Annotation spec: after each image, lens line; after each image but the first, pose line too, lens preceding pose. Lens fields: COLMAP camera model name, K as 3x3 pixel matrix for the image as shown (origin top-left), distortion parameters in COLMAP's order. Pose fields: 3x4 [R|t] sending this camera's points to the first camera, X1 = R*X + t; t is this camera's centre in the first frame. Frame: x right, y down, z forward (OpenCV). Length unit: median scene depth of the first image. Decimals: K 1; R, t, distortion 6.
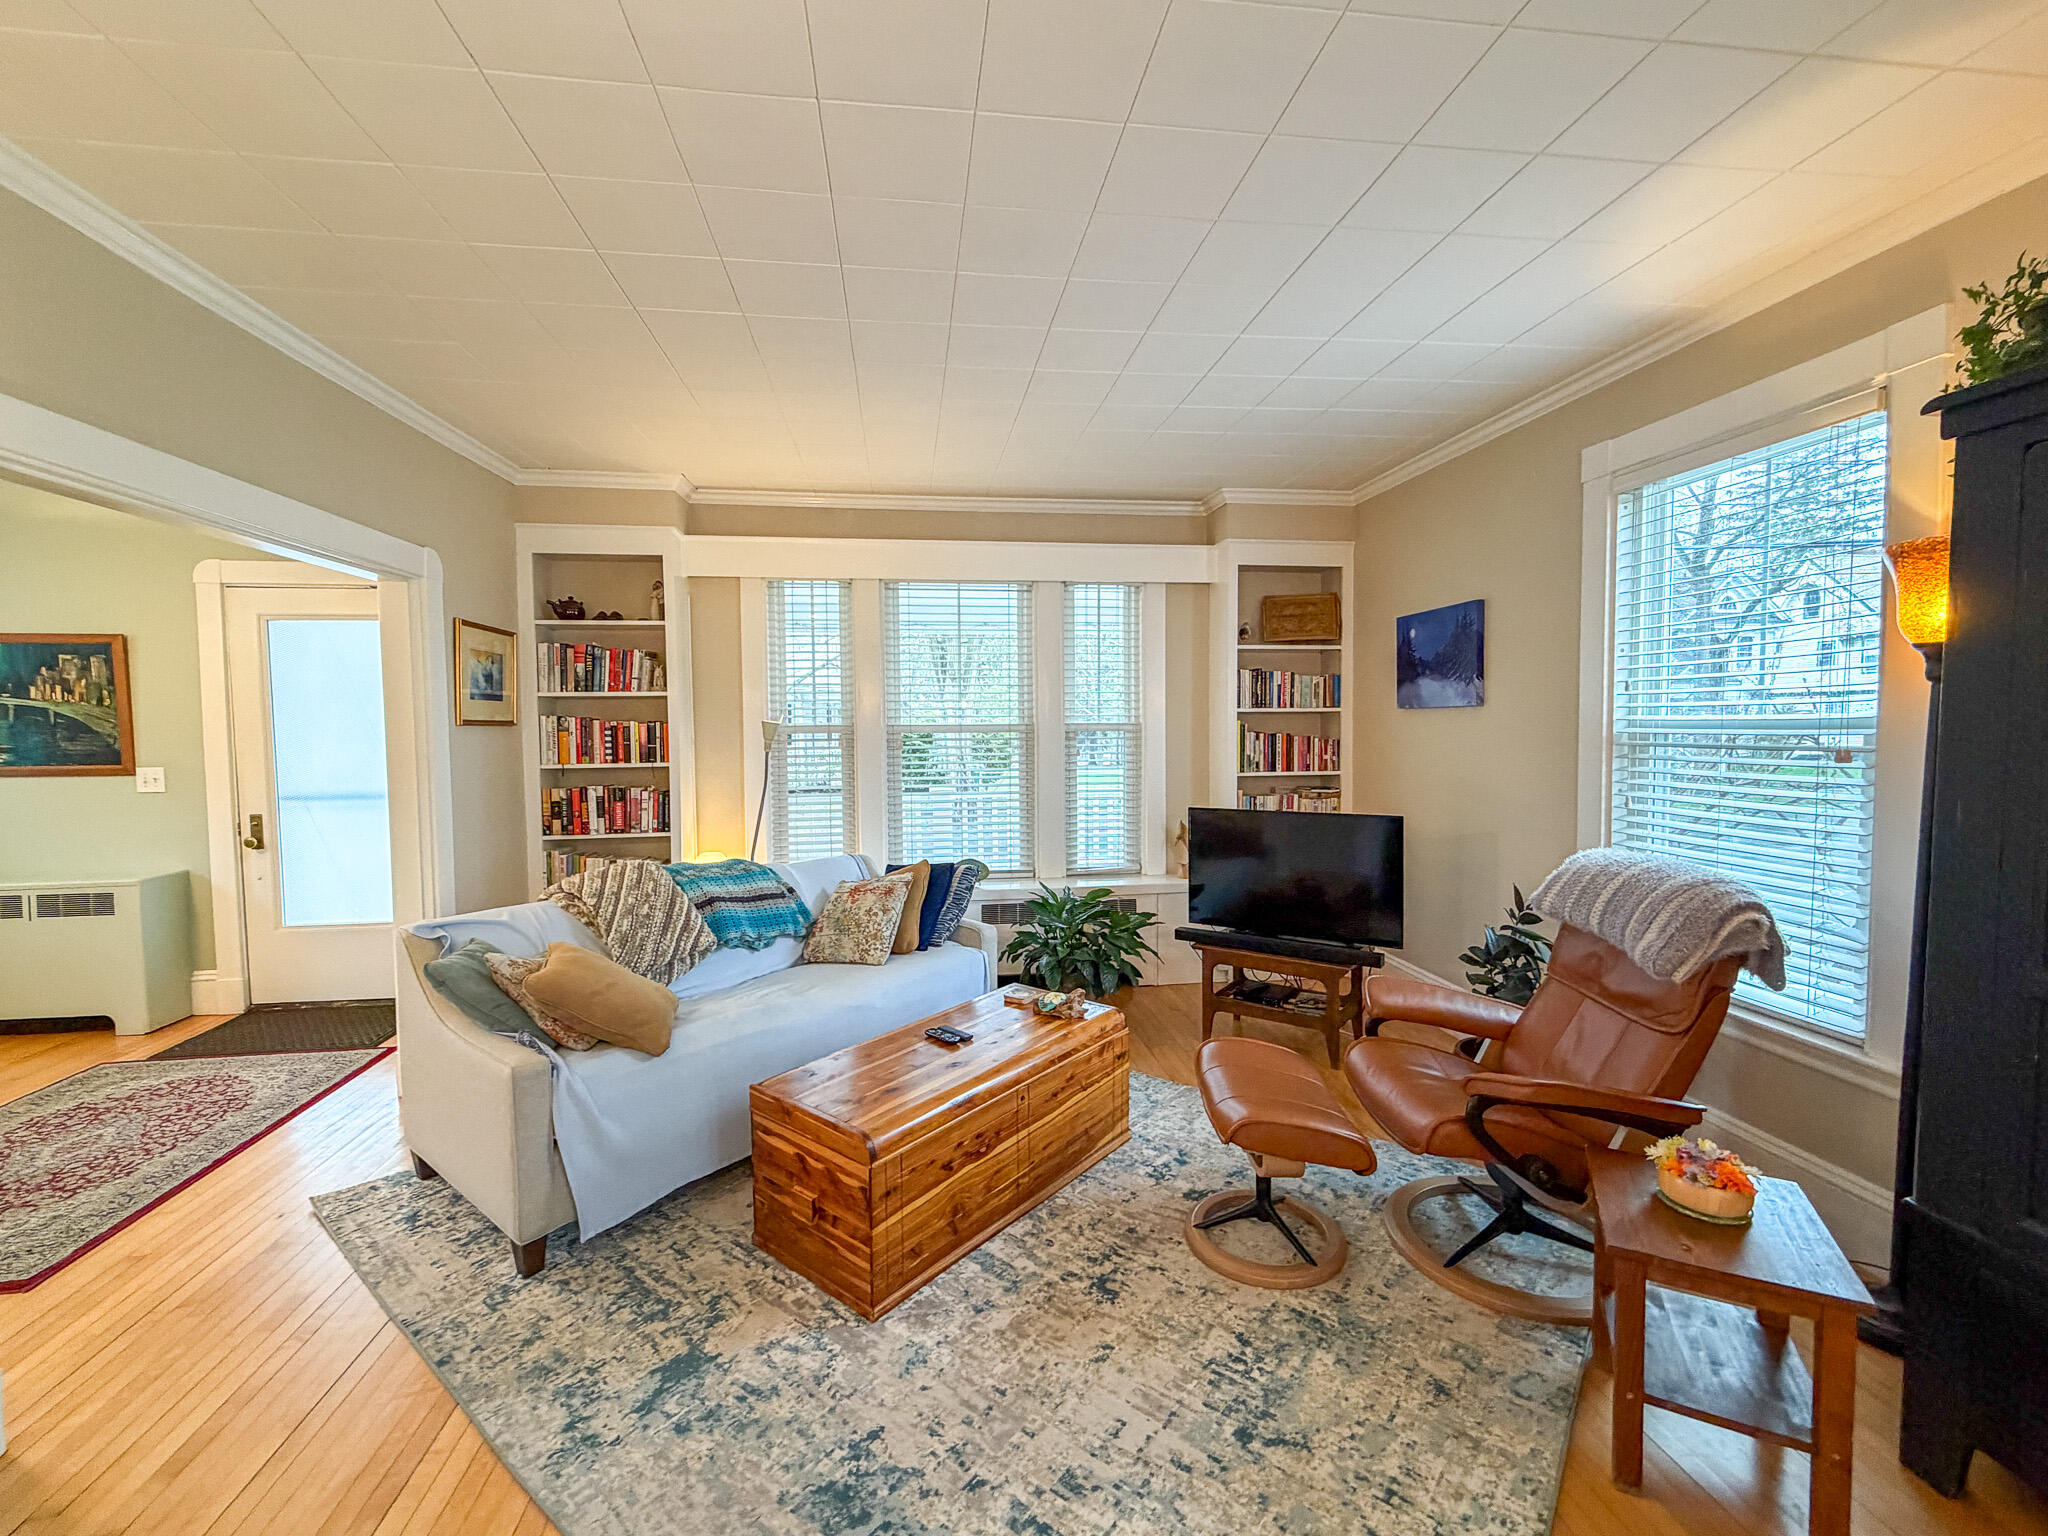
lens RADIAL K [[872.9, 0, 1016.1], [0, 872.9, 766.2], [0, 0, 1]] dist [0.003513, 0.000612]
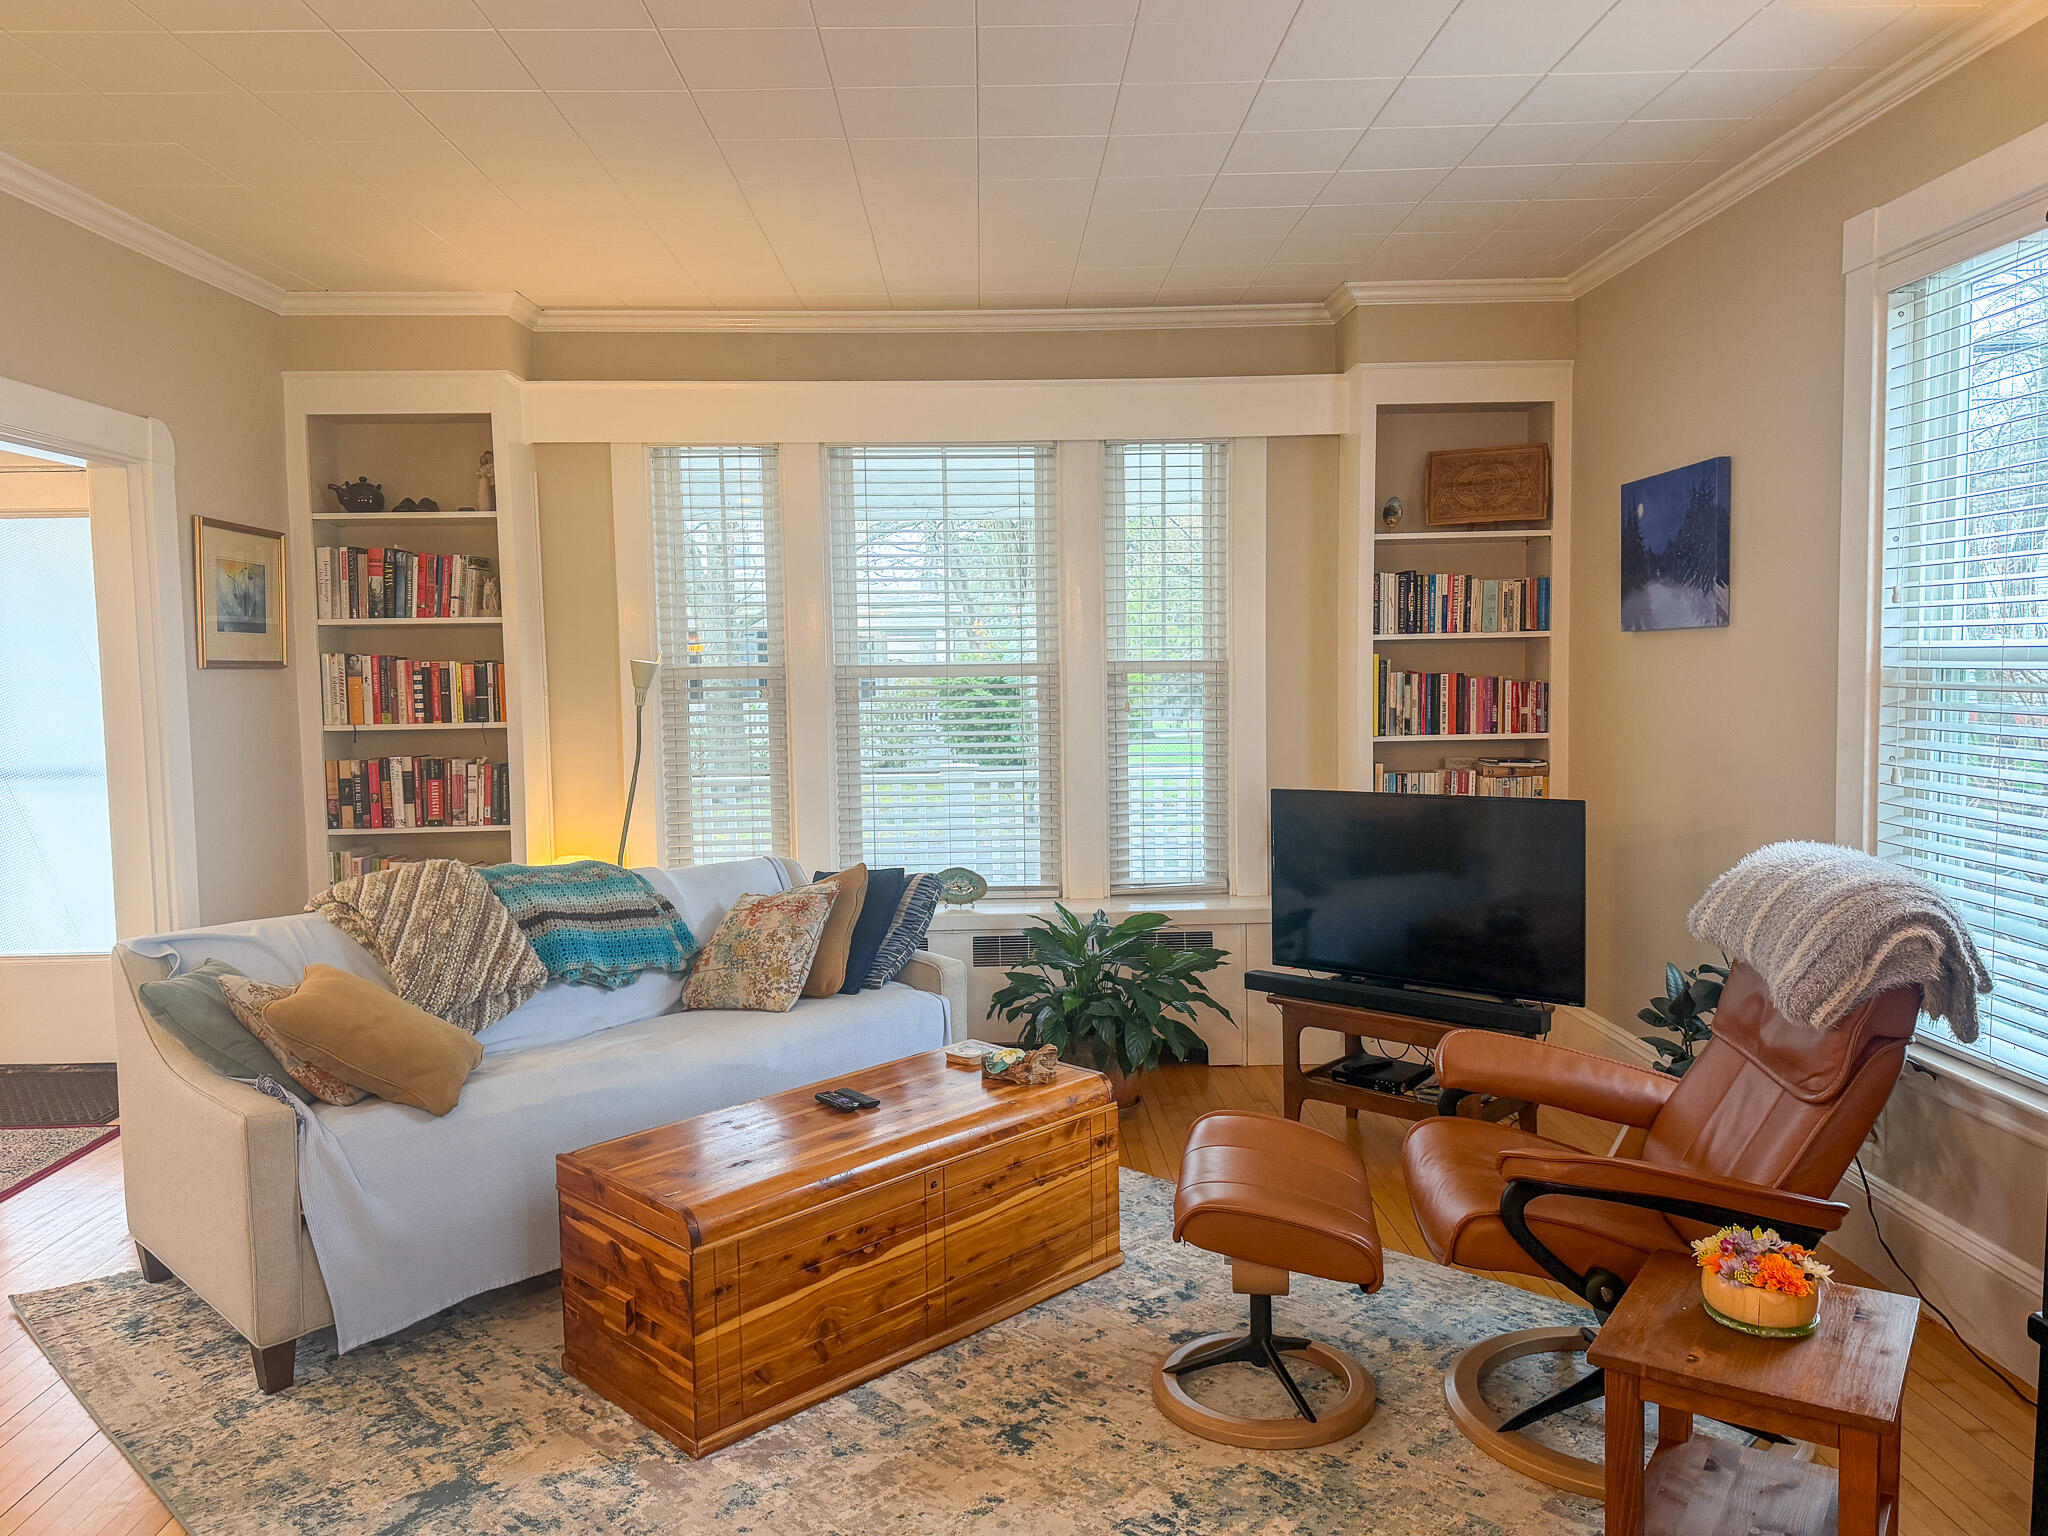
lens RADIAL K [[1492.8, 0, 1011.4], [0, 1492.8, 773.7], [0, 0, 1]] dist [0.058969, -0.060883]
pose [[0.994300, 0.000569, -0.106619, 0.141230], [0.002337, 0.999629, 0.027133, 0.006558], [0.106595, -0.027228, 0.993930, -0.143171]]
